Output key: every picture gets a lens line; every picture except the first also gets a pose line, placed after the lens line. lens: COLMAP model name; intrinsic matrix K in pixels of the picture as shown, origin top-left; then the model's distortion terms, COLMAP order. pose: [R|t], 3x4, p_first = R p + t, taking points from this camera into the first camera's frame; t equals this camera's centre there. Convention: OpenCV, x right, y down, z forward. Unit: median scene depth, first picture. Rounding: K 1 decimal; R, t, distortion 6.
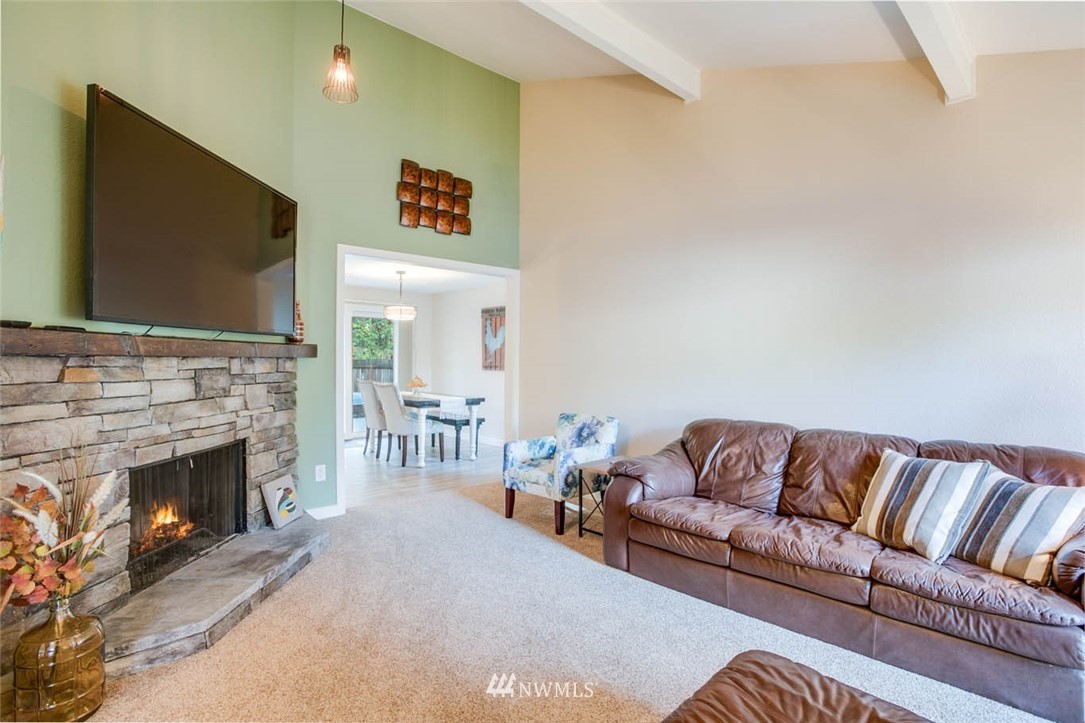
lens RADIAL K [[528.5, 0, 542.5], [0, 528.5, 361.5], [0, 0, 1]] dist [-0.079263, 0.037233]
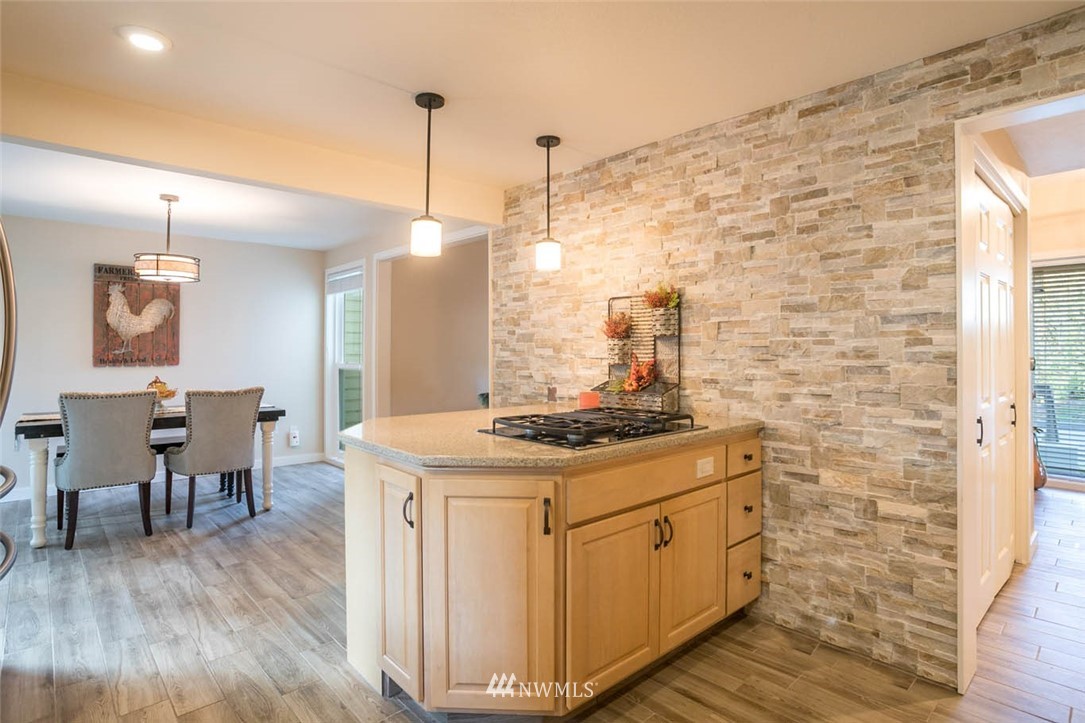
lens RADIAL K [[561.3, 0, 528.5], [0, 561.3, 343.3], [0, 0, 1]] dist [-0.068979, 0.040415]
pose [[0.015100, 0.007021, 0.999861, -1.598841], [0.002220, 0.999973, -0.007056, -0.010737], [-0.999884, 0.002326, 0.015084, 1.109957]]
